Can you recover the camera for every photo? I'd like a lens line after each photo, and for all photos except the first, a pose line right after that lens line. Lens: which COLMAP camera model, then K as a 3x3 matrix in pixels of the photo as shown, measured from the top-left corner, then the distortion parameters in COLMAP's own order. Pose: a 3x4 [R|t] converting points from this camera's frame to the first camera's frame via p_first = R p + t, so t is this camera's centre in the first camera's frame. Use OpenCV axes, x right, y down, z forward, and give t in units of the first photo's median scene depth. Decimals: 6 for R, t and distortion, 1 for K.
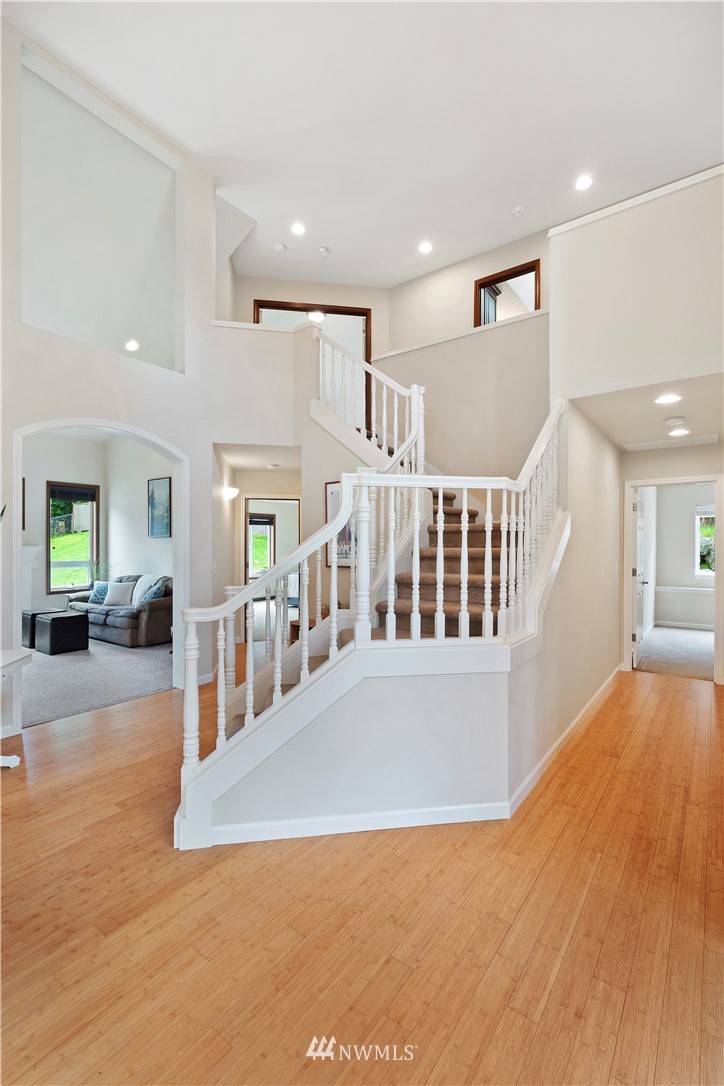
lens RADIAL K [[473.7, 0, 364.9], [0, 473.7, 545.4], [0, 0, 1]] dist [-0.001482, -0.000647]
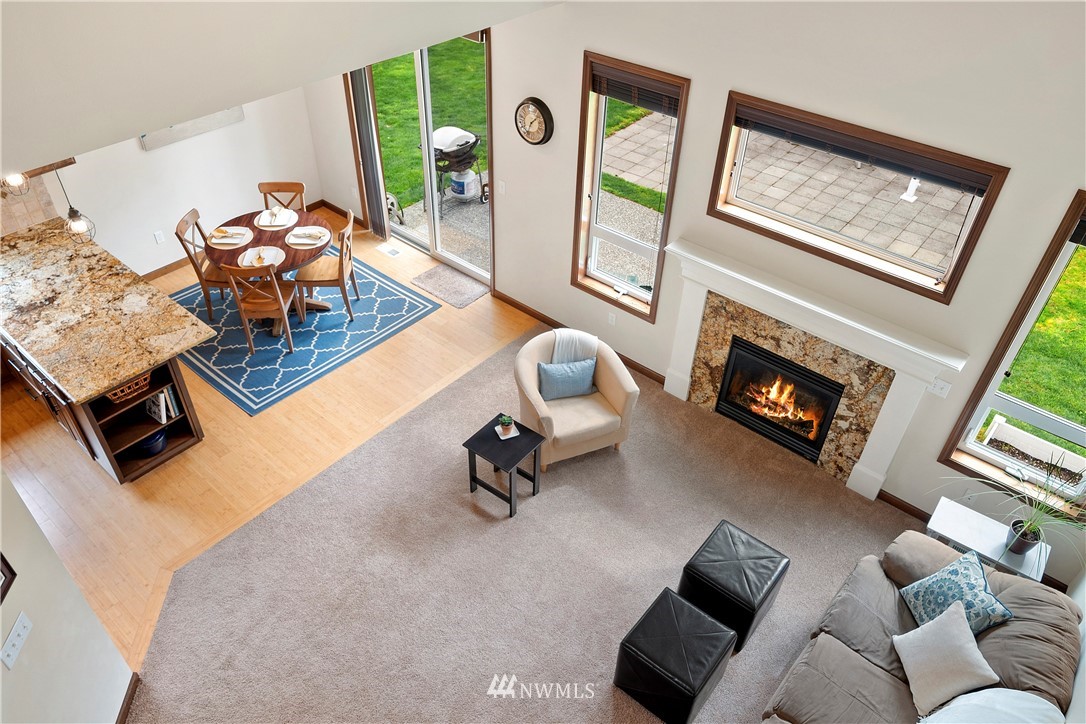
lens RADIAL K [[723.0, 0, 533.1], [0, 723.0, 361.7], [0, 0, 1]] dist [-0.008835, -0.004679]
pose [[-0.079958, 0.630989, -0.771660, -0.273612], [-0.020291, 0.772948, 0.634144, -0.368952], [0.996592, 0.066363, -0.049000, 0.785878]]
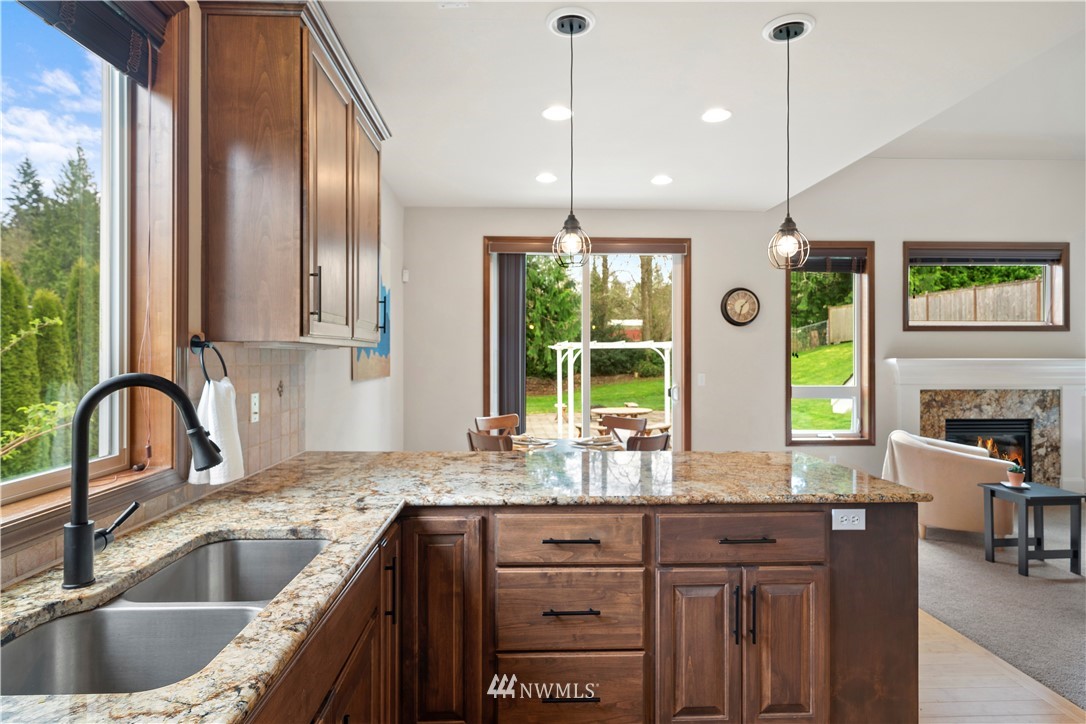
lens RADIAL K [[598.8, 0, 540.4], [0, 598.8, 355.4], [0, 0, 1]] dist [0.001137, 0.000722]
pose [[0.620758, -0.005697, -0.783981, -0.595965], [-0.002165, 0.999957, -0.008981, 0.005497], [0.783999, 0.007272, 0.620719, 0.027613]]
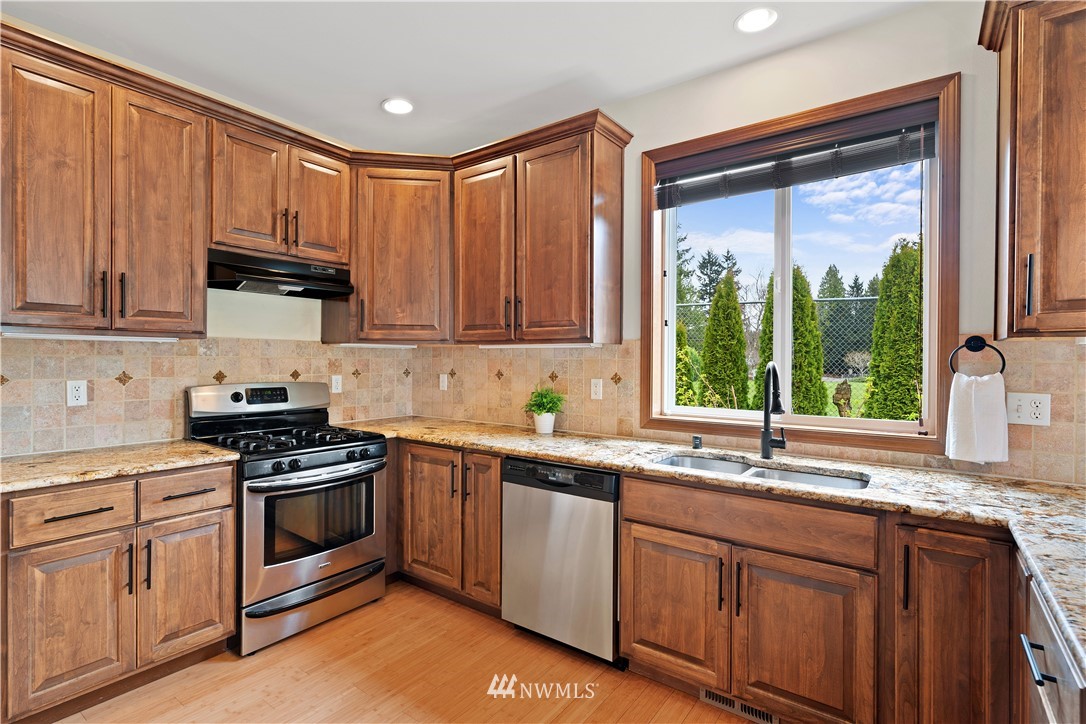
lens RADIAL K [[531.1, 0, 536.4], [0, 531.1, 358.4], [0, 0, 1]] dist [0.007163, -0.000060]
pose [[-0.999864, -0.012484, 0.010815, -0.671209], [-0.012472, 0.999922, 0.001130, 0.008954], [-0.010829, 0.000995, -0.999941, 0.361455]]
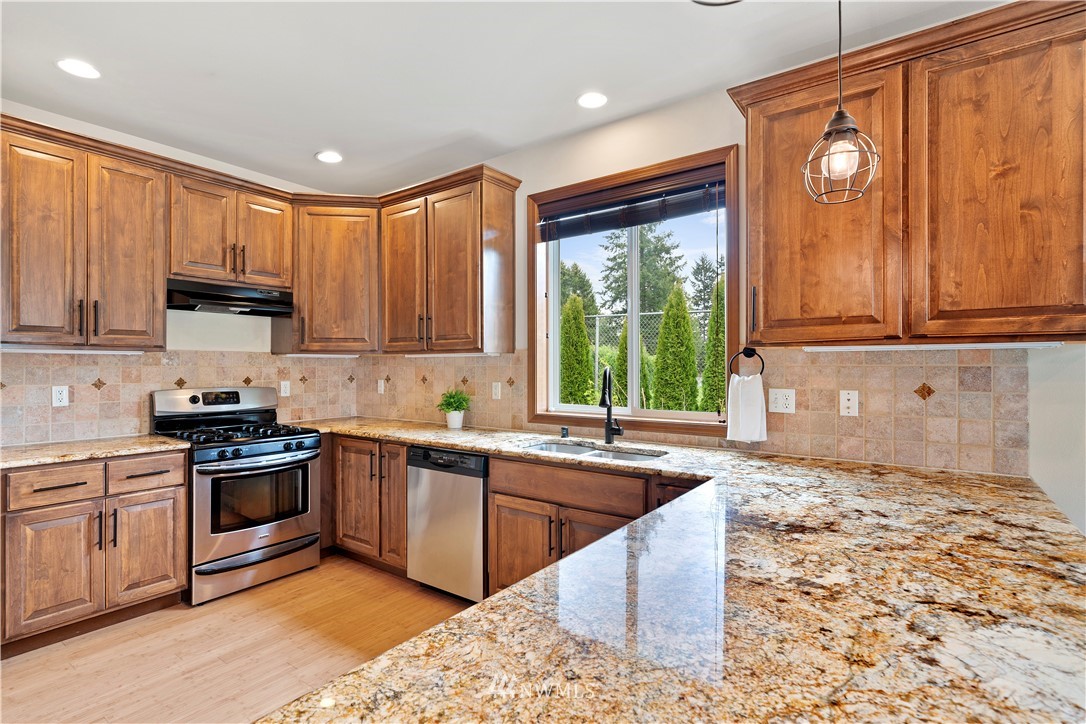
lens RADIAL K [[531.1, 0, 533.3], [0, 531.1, 360.9], [0, 0, 1]] dist [0.007163, -0.000060]
pose [[-0.999938, -0.004756, 0.010047, -0.755272], [-0.004832, 0.999960, -0.007503, 0.008449], [-0.010011, -0.007551, -0.999921, 0.445791]]
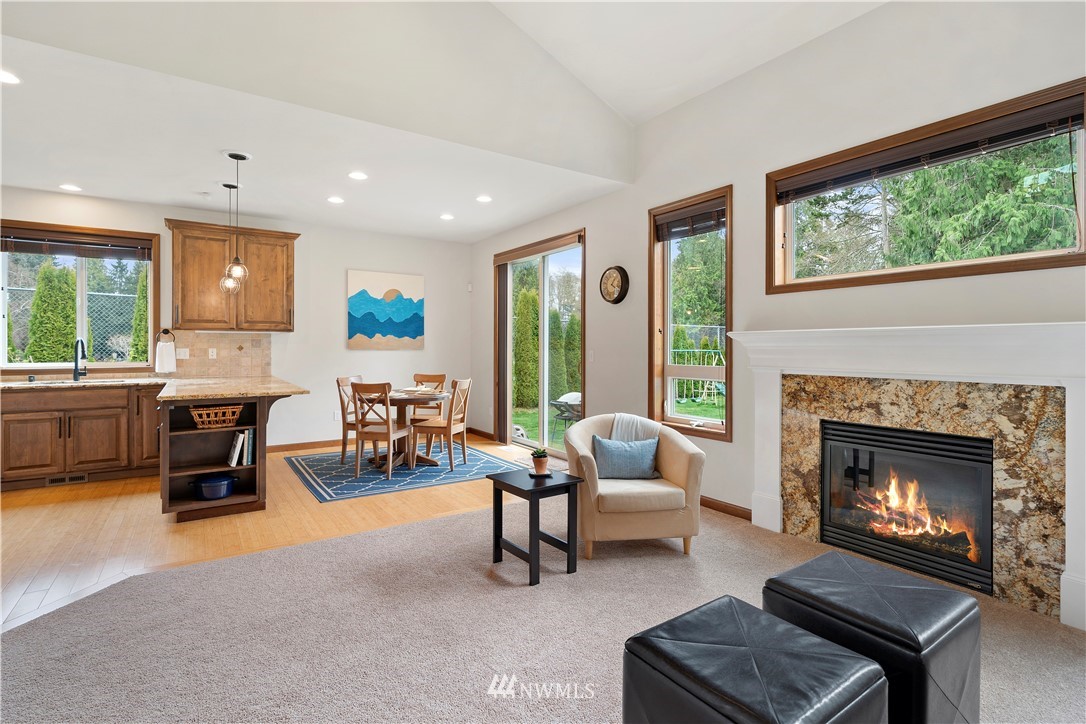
lens RADIAL K [[505.0, 0, 542.0], [0, 505.0, 350.8], [0, 0, 1]] dist [-0.001782, -0.002158]
pose [[-0.337898, 0.002446, -0.941180, -0.373652], [-0.006653, 0.999965, 0.004987, 0.019836], [0.941159, 0.007947, -0.337870, 0.871465]]
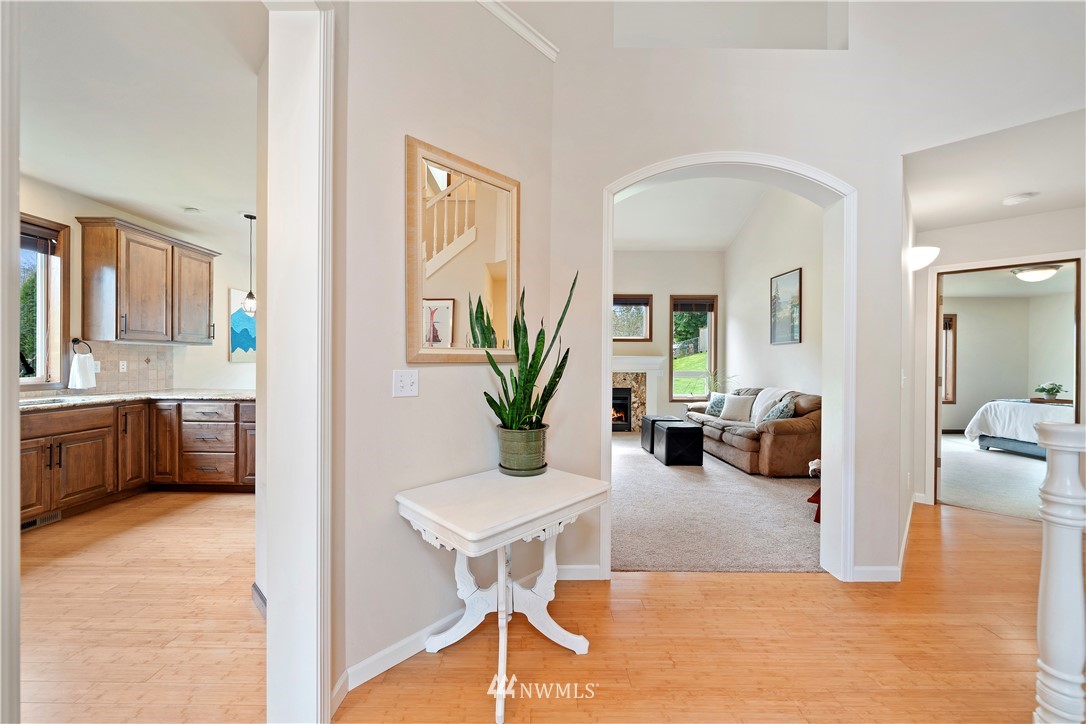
lens RADIAL K [[402.4, 0, 536.0], [0, 402.4, 363.3], [0, 0, 1]] dist [-0.008338, 0.000597]
pose [[0.587574, 0.004099, -0.809160, -0.131570], [-0.008487, 0.999963, -0.001097, 0.022671], [0.809126, 0.007512, 0.587587, 0.253064]]
